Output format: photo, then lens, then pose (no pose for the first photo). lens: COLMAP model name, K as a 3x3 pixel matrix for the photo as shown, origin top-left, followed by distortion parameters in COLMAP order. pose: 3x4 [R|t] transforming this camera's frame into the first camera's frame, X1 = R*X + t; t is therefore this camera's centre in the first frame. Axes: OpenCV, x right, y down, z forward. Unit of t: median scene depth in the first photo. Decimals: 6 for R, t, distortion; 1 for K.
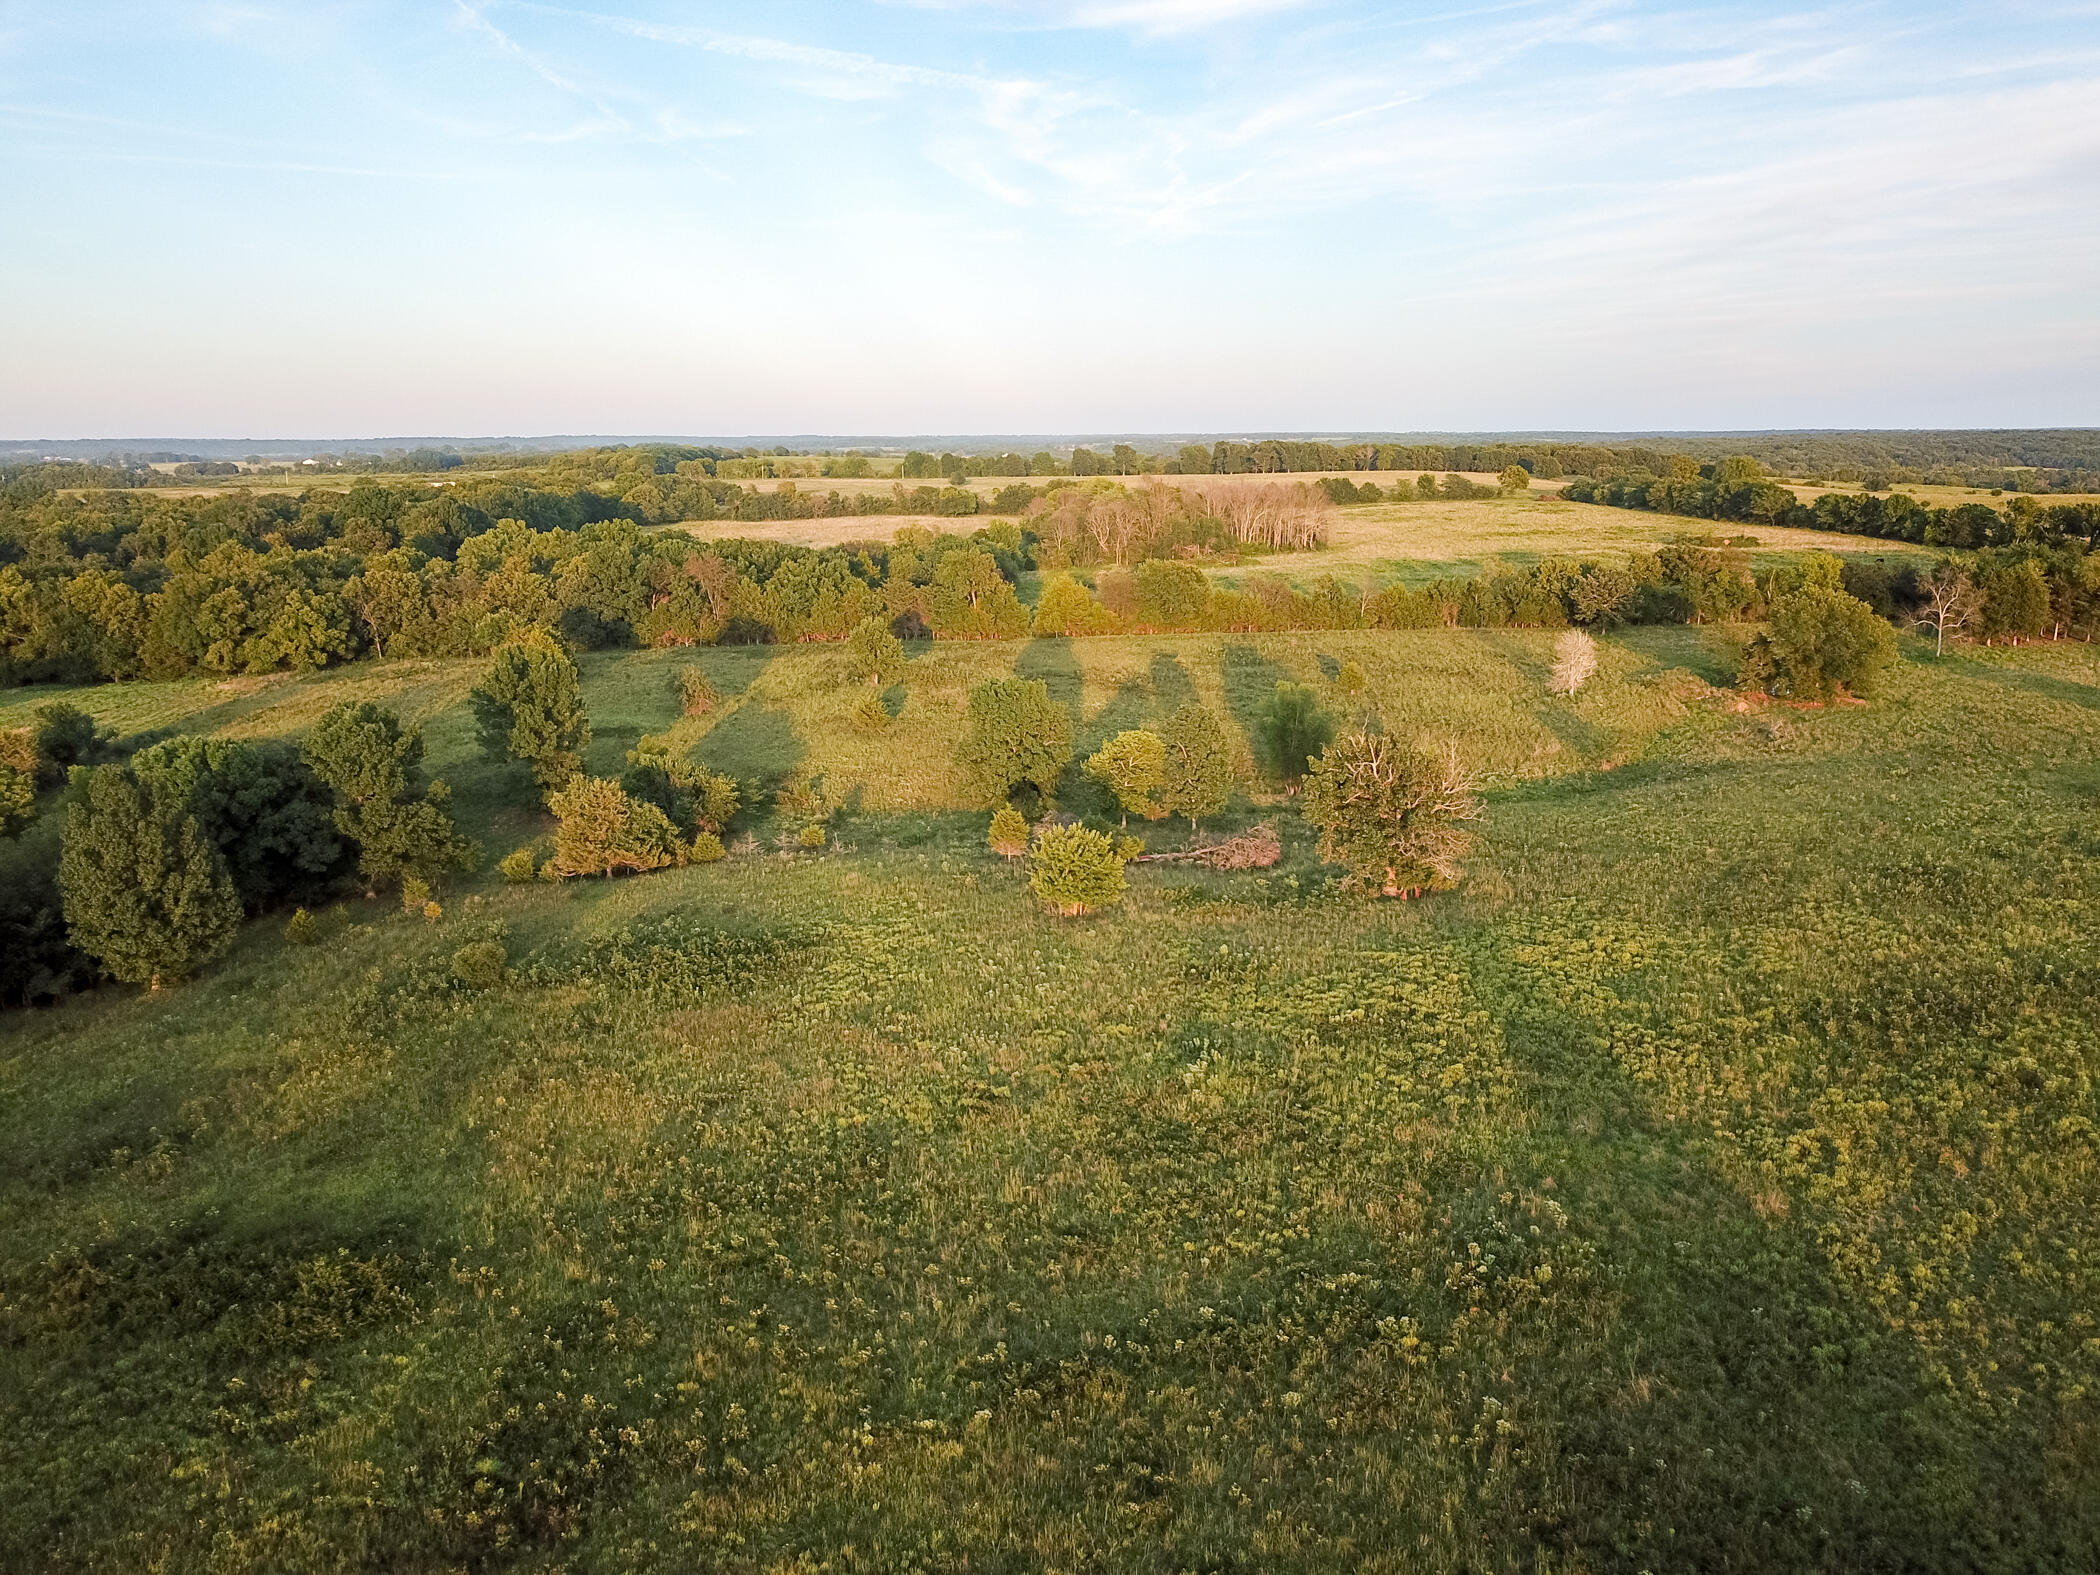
lens RADIAL K [[1603.0, 0, 1052.8], [0, 1603.0, 788.8], [0, 0, 1]] dist [0.009235, 0.001849]
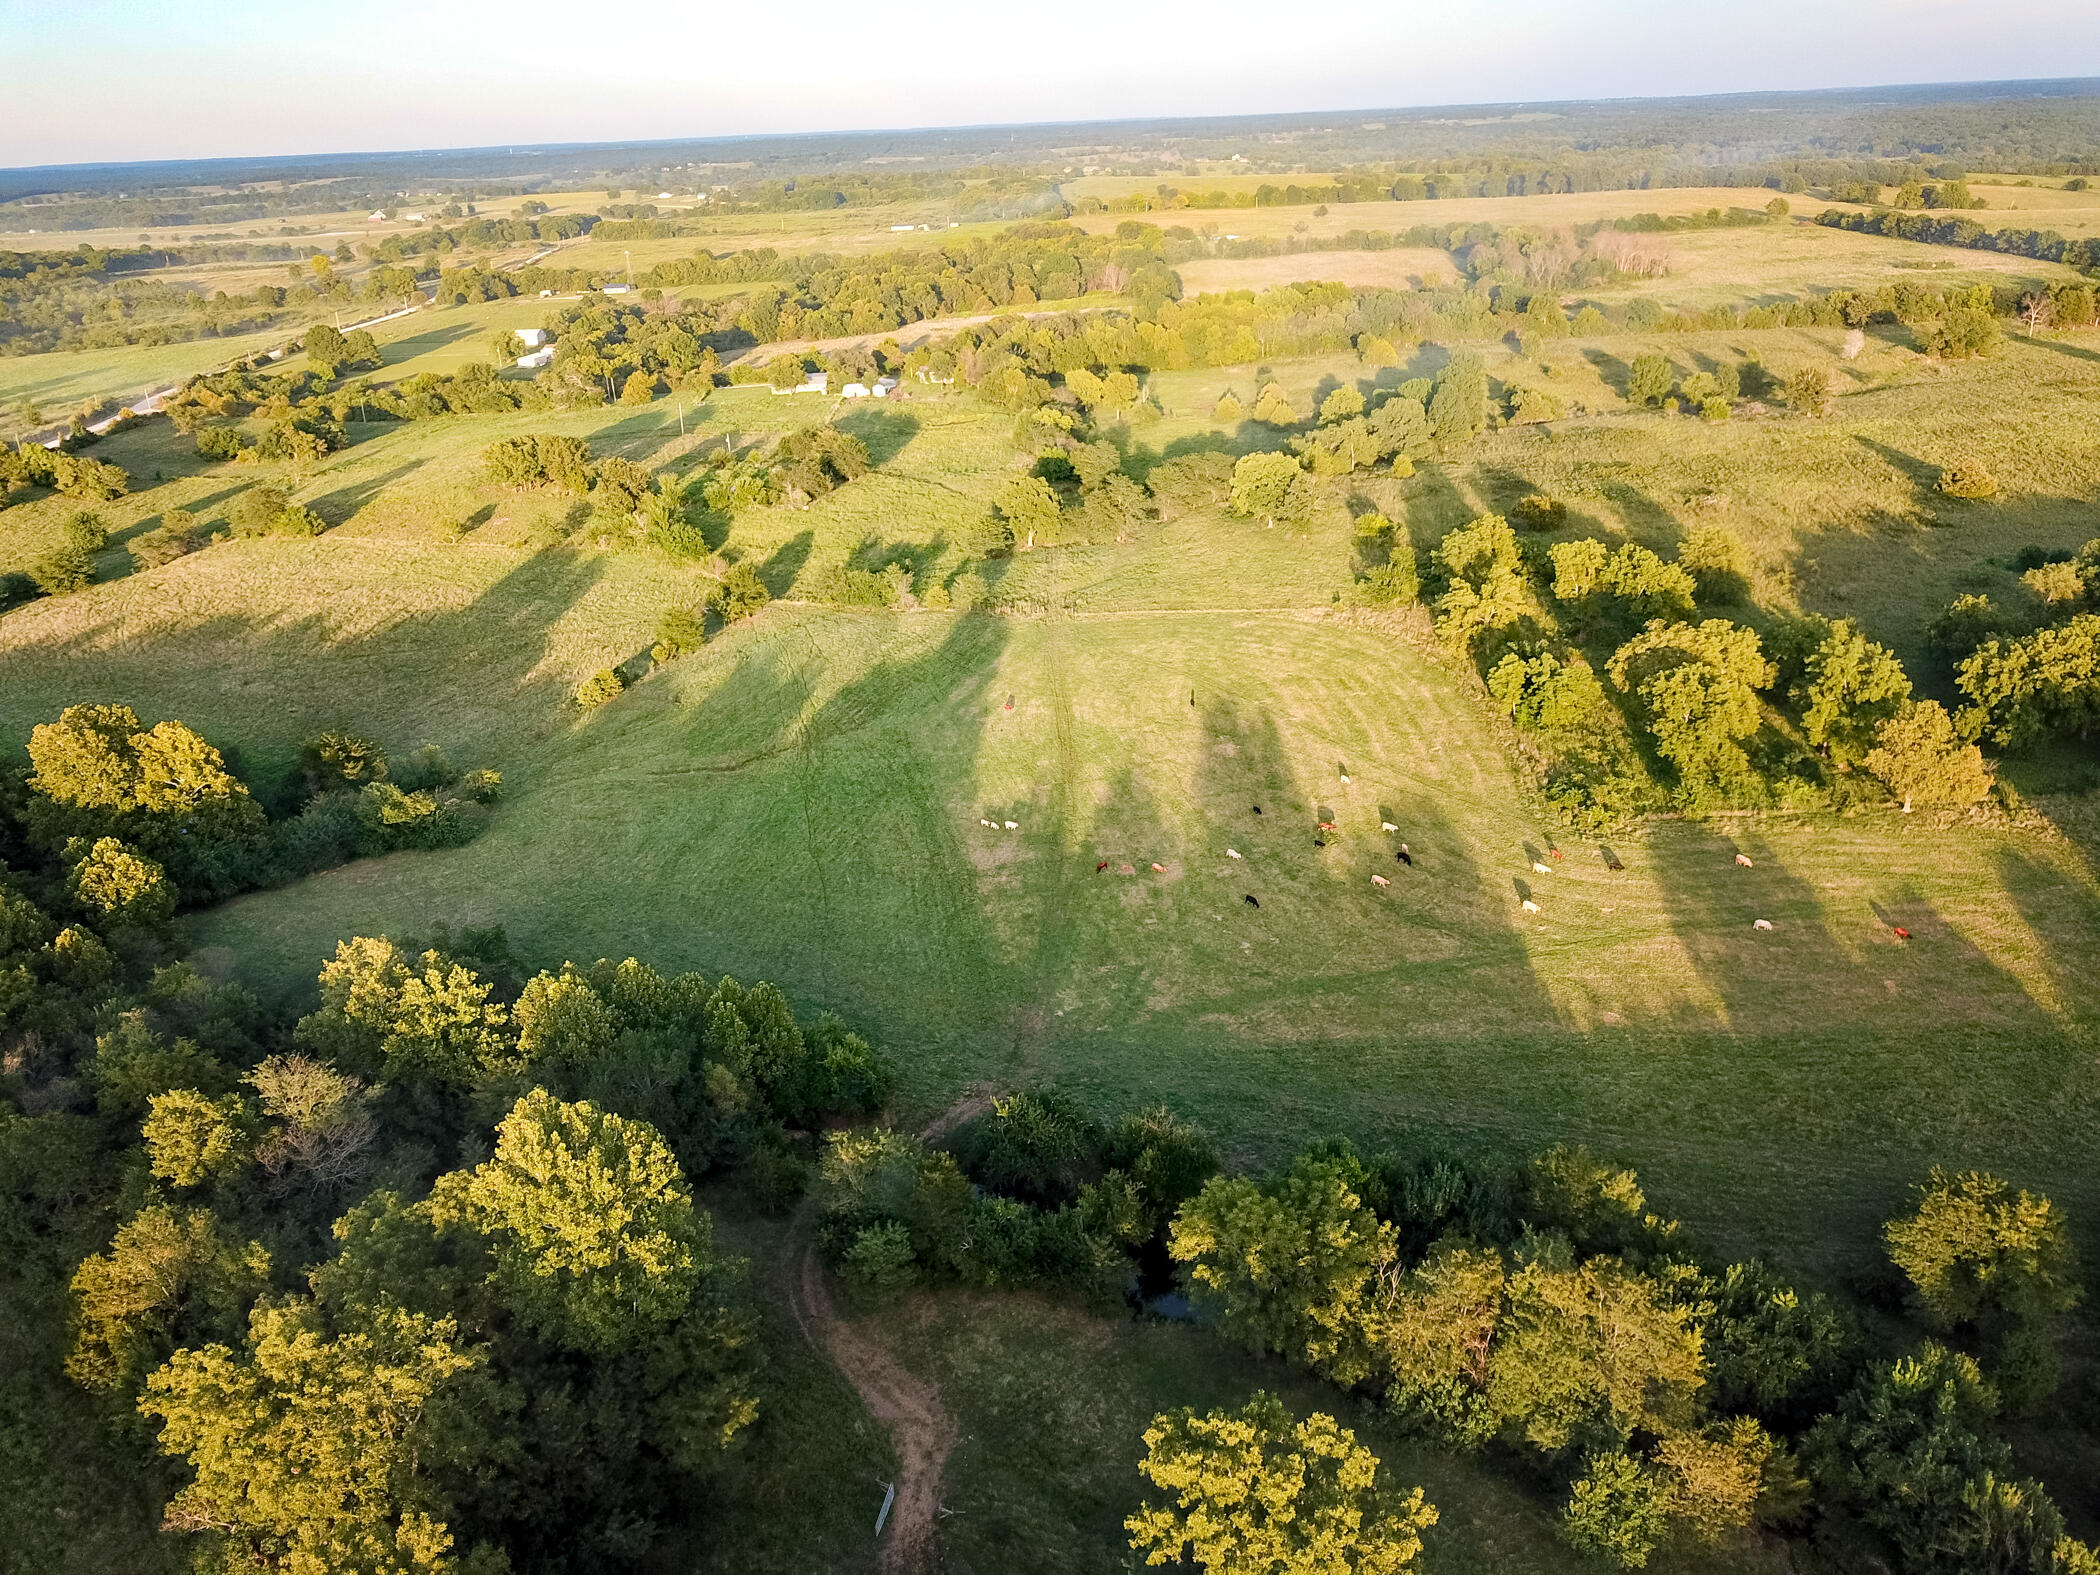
lens RADIAL K [[1603.0, 0, 1049.0], [0, 1603.0, 784.0], [0, 0, 1]] dist [0.009235, 0.001849]
pose [[0.995433, 0.003607, -0.095392, -0.461174], [0.013485, 0.983951, 0.177927, 0.088914], [0.094503, -0.178401, 0.979409, -1.133757]]
